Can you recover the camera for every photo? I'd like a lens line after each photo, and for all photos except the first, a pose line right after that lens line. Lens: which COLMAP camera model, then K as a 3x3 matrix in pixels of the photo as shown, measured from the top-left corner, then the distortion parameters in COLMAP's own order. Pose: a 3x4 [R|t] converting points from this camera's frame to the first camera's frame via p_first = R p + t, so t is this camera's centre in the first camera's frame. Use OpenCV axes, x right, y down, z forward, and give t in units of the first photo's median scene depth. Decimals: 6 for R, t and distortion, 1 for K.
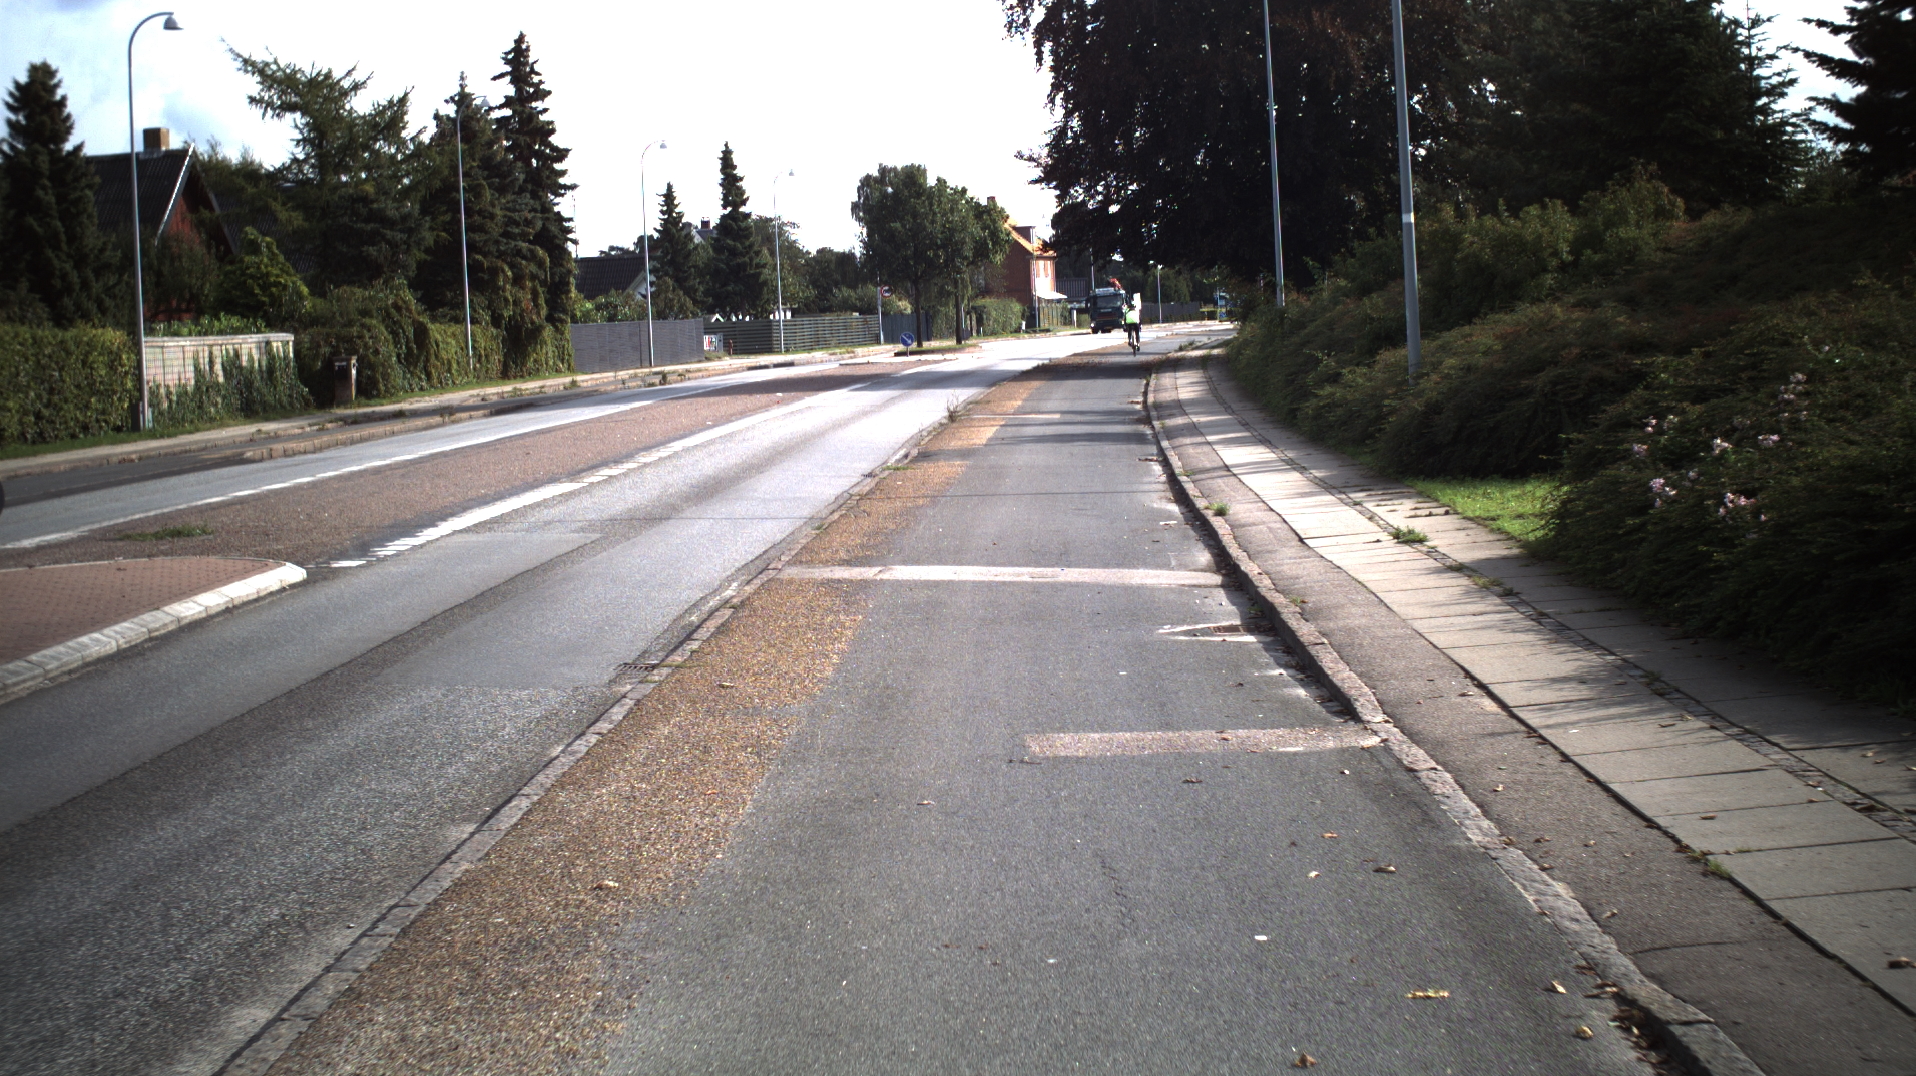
lens RADIAL K [[3693.3, 0, 966.4], [0, 3693.3, 535.8], [0, 0, 1]] dist [-0.238924, 0.000000]
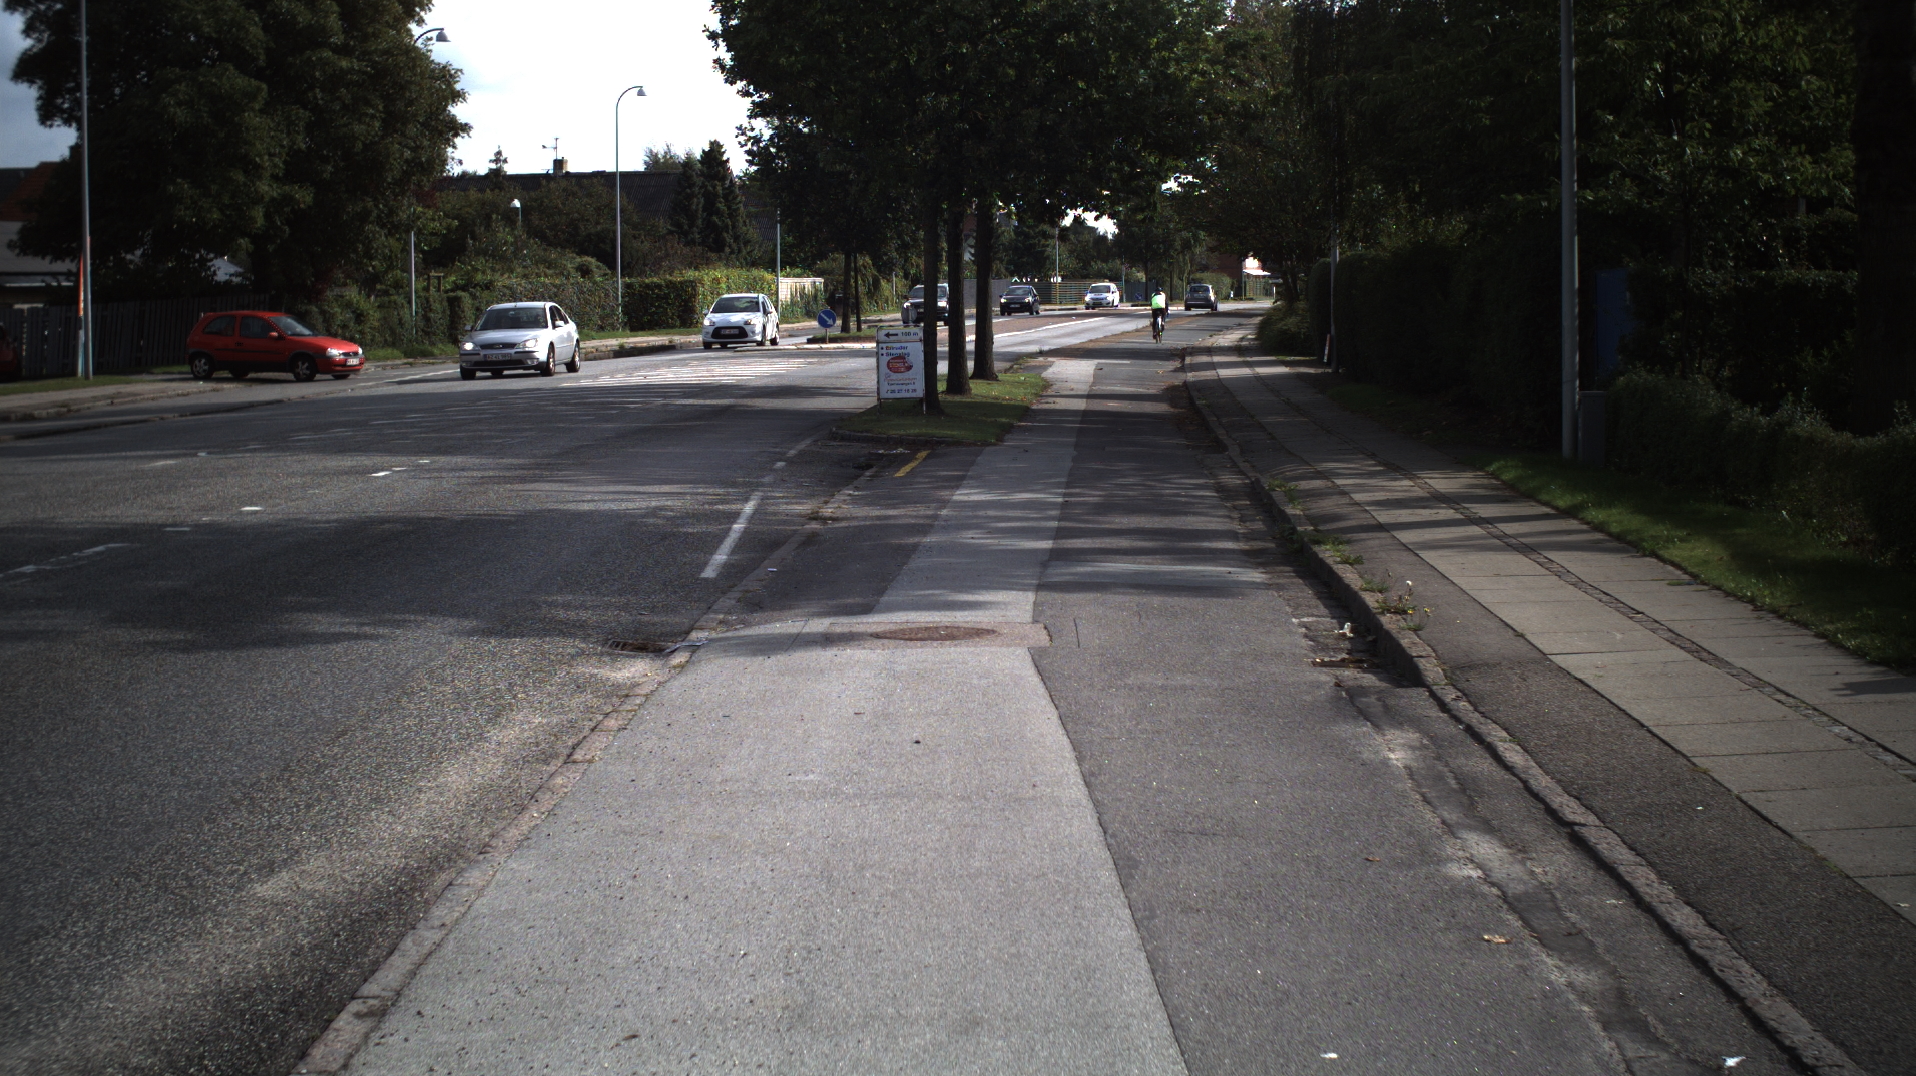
lens RADIAL K [[3693.3, 0, 917.5], [0, 3693.3, 532.8], [0, 0, 1]] dist [-0.238924, 0.000000]
pose [[0.996124, 0.044130, -0.076085, 0.017574], [-0.043473, 0.999002, 0.010272, 0.045582], [0.076462, -0.006925, 0.997048, -0.753560]]
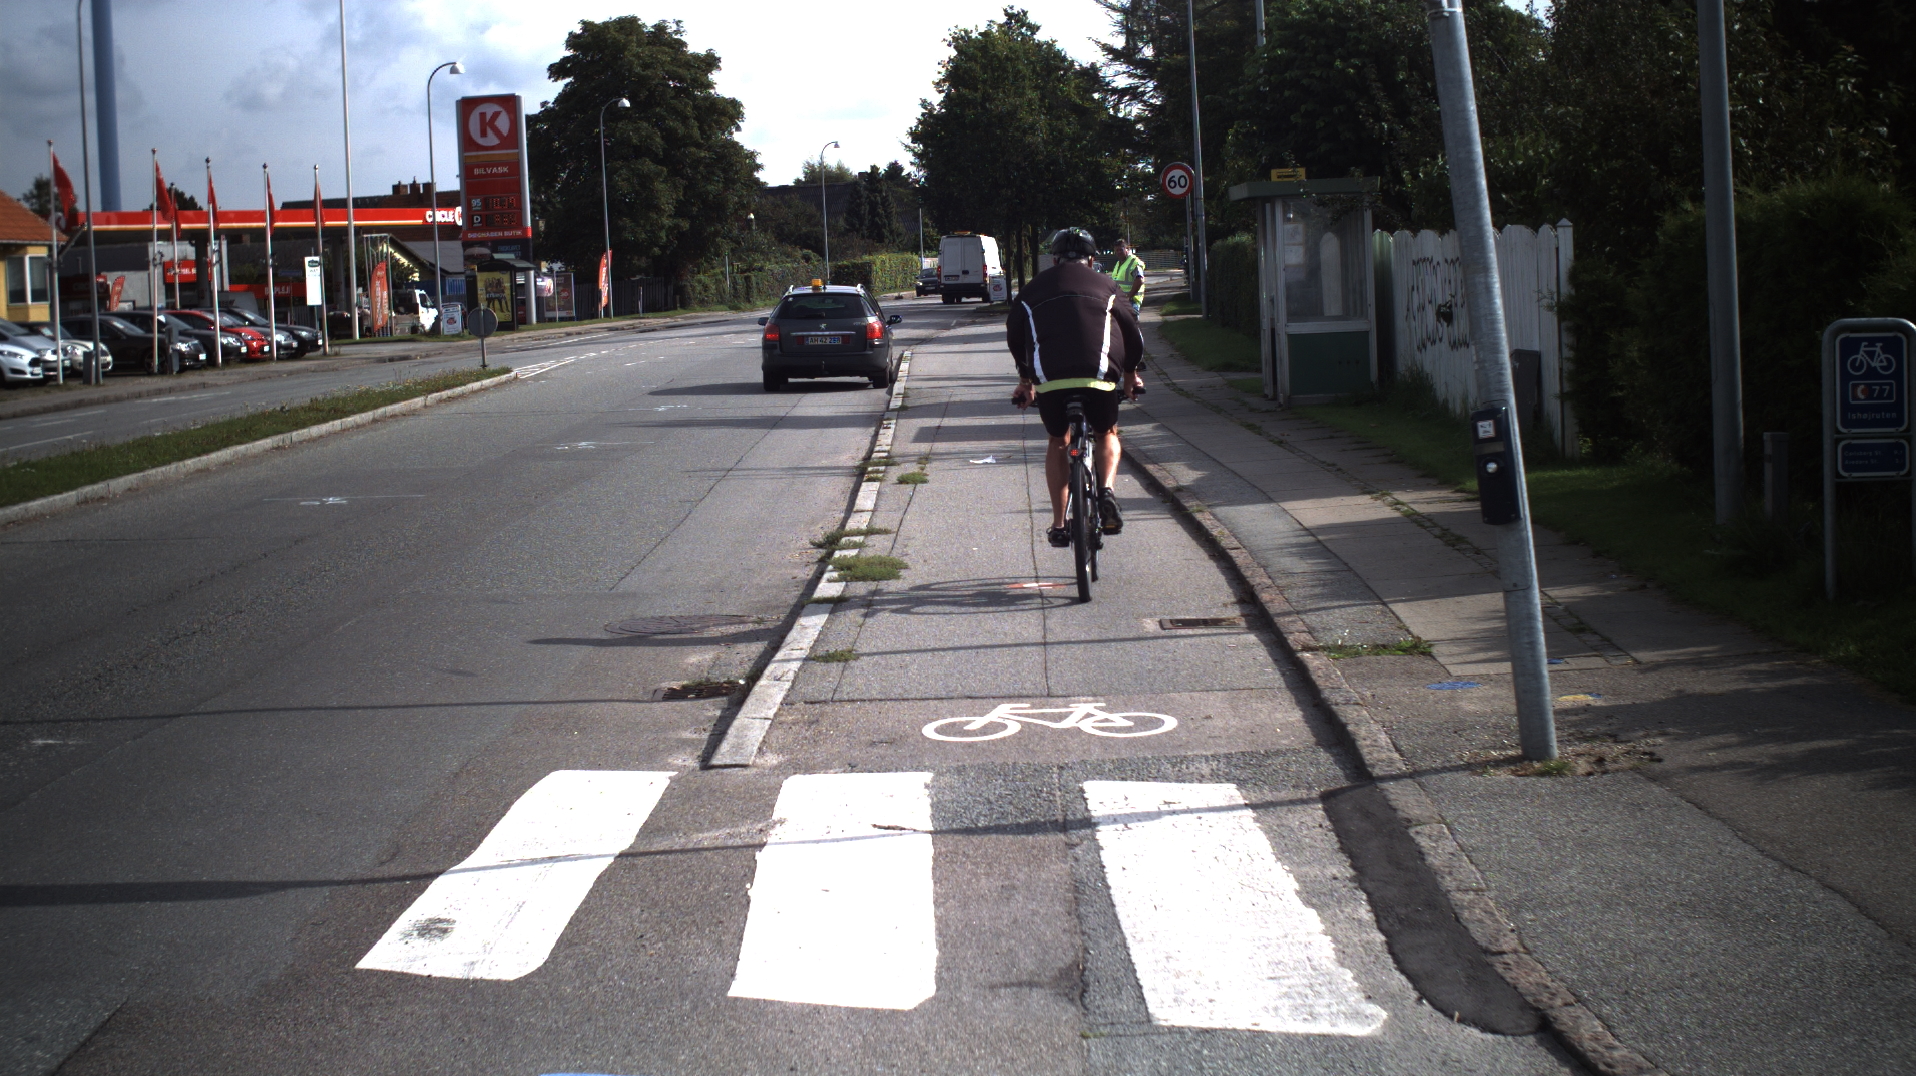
lens RADIAL K [[3693.3, 0, 968.5], [0, 3693.3, 549.8], [0, 0, 1]] dist [-0.238924, 0.000000]
pose [[0.995391, 0.007270, -0.095620, 0.077975], [-0.005224, 0.999752, 0.021629, 0.083725], [0.095754, -0.021030, 0.995183, -1.412574]]
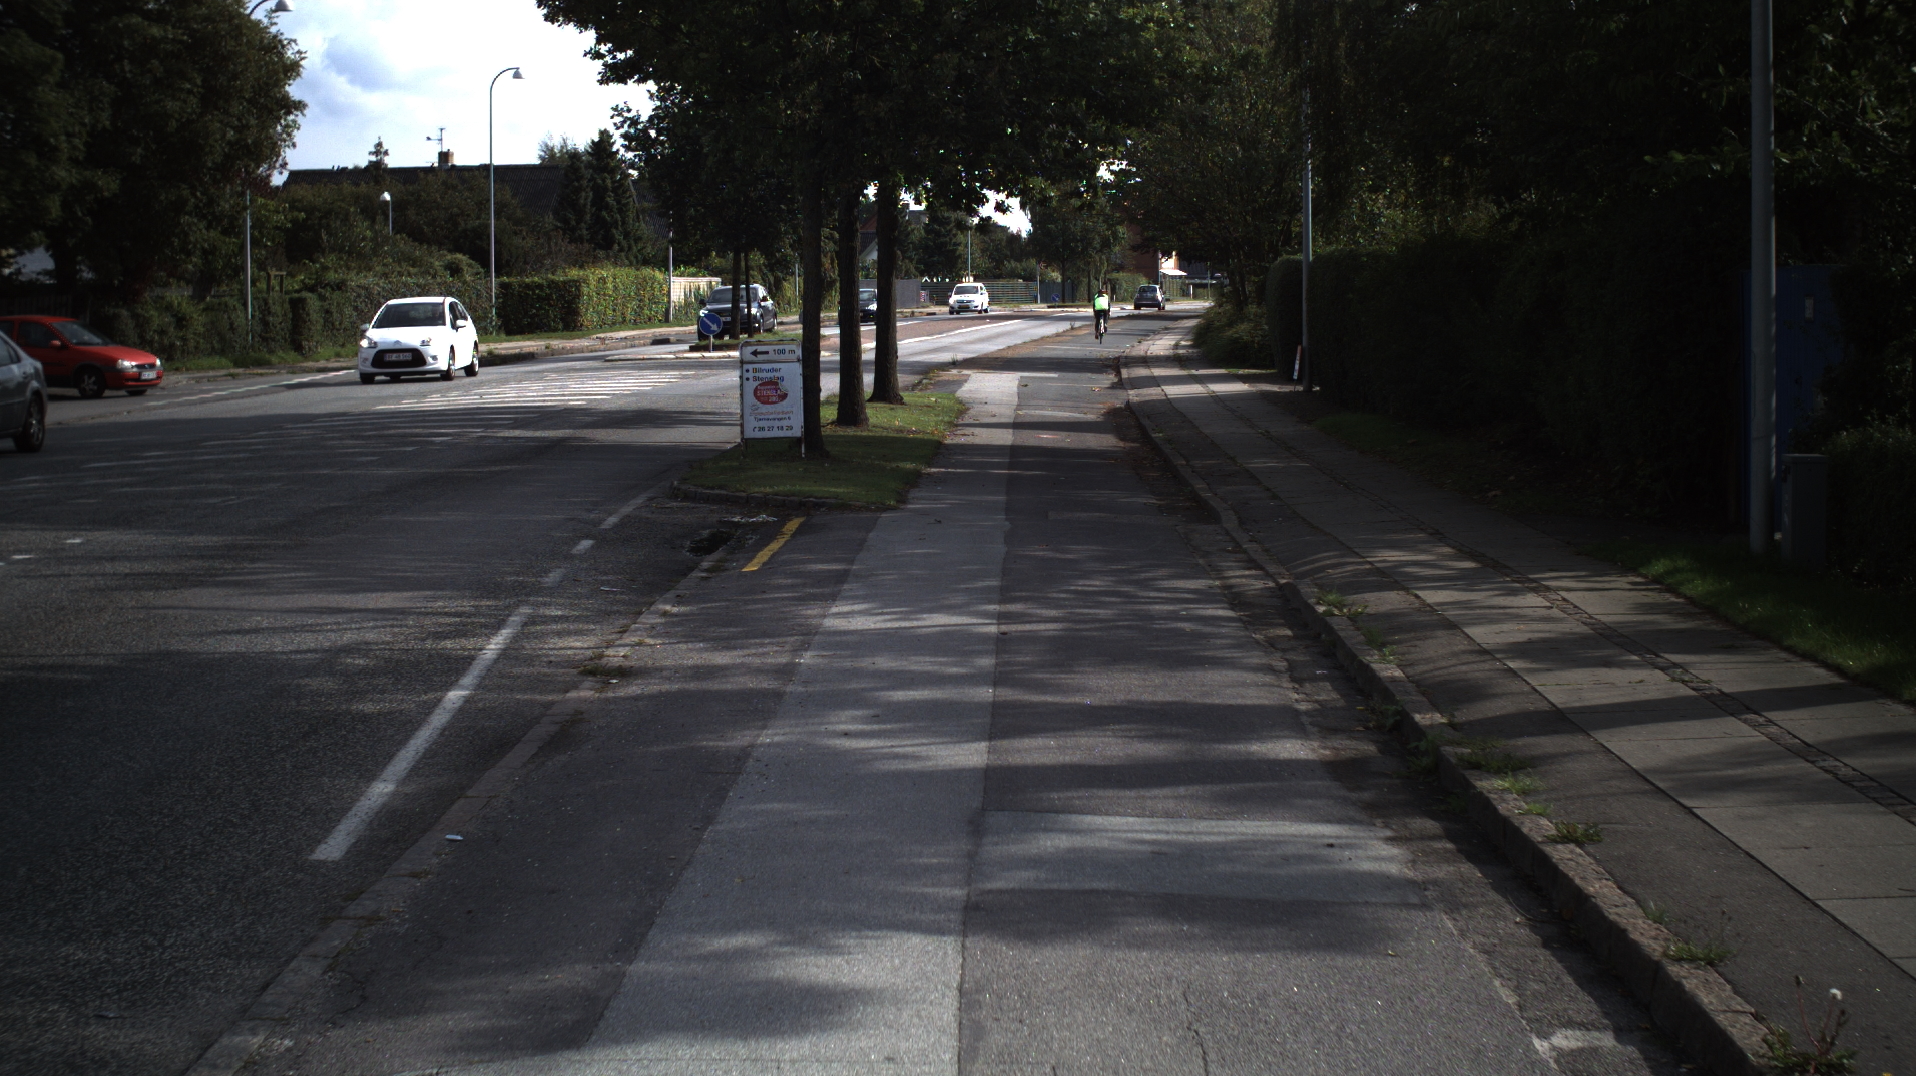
lens RADIAL K [[3693.3, 0, 952.3], [0, 3693.3, 529.9], [0, 0, 1]] dist [-0.238924, 0.000000]
pose [[0.998105, 0.044546, -0.042441, 0.012740], [-0.044243, 0.998988, 0.008052, 0.039921], [0.042757, -0.006159, 0.999067, -0.659224]]
